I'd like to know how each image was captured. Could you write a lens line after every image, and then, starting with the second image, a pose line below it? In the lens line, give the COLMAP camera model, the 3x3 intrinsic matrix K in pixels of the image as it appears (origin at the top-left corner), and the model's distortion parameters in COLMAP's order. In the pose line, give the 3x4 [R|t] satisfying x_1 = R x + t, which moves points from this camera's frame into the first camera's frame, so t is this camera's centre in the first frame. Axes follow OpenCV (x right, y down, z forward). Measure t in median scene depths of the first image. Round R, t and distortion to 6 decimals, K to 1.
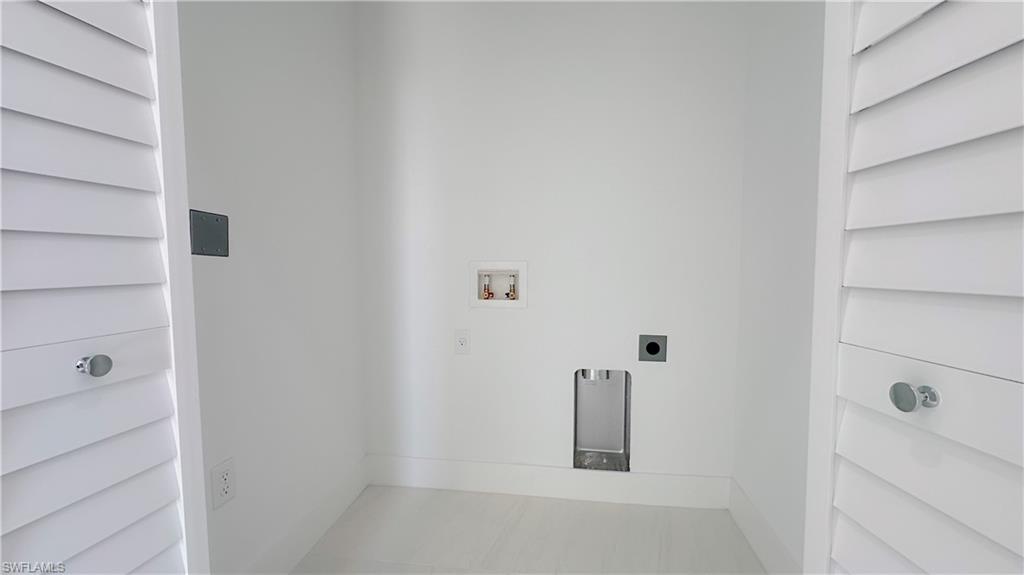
lens RADIAL K [[410.4, 0, 512.0], [0, 410.4, 287.5], [0, 0, 1]] dist [-0.001918, -0.000238]
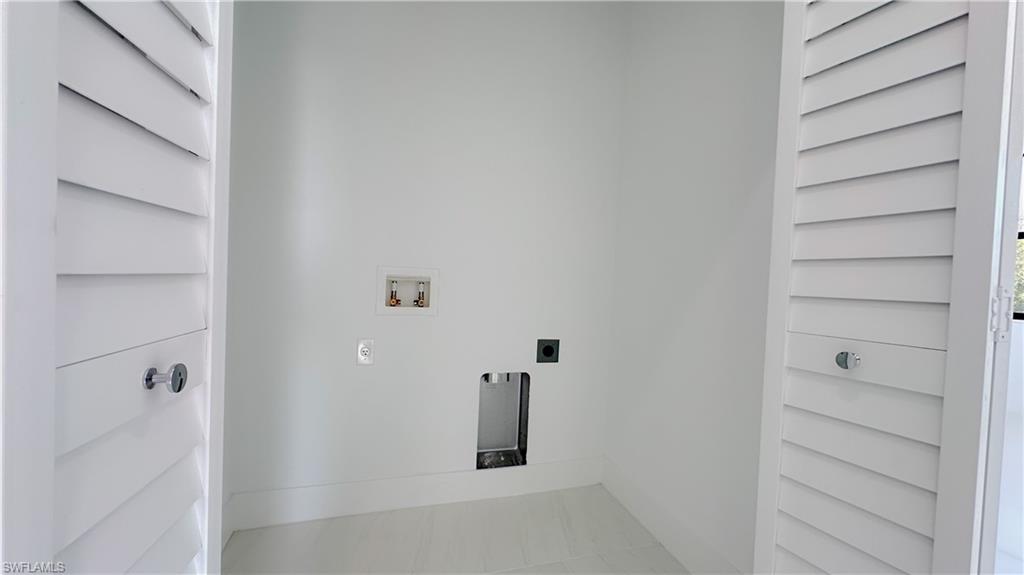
lens RADIAL K [[410.4, 0, 512.0], [0, 410.4, 287.5], [0, 0, 1]] dist [-0.001918, -0.000238]
pose [[0.903279, 0.031615, 0.427887, -0.227683], [-0.019379, 0.999270, -0.032923, 0.011079], [-0.428616, 0.021447, 0.903232, 0.011642]]
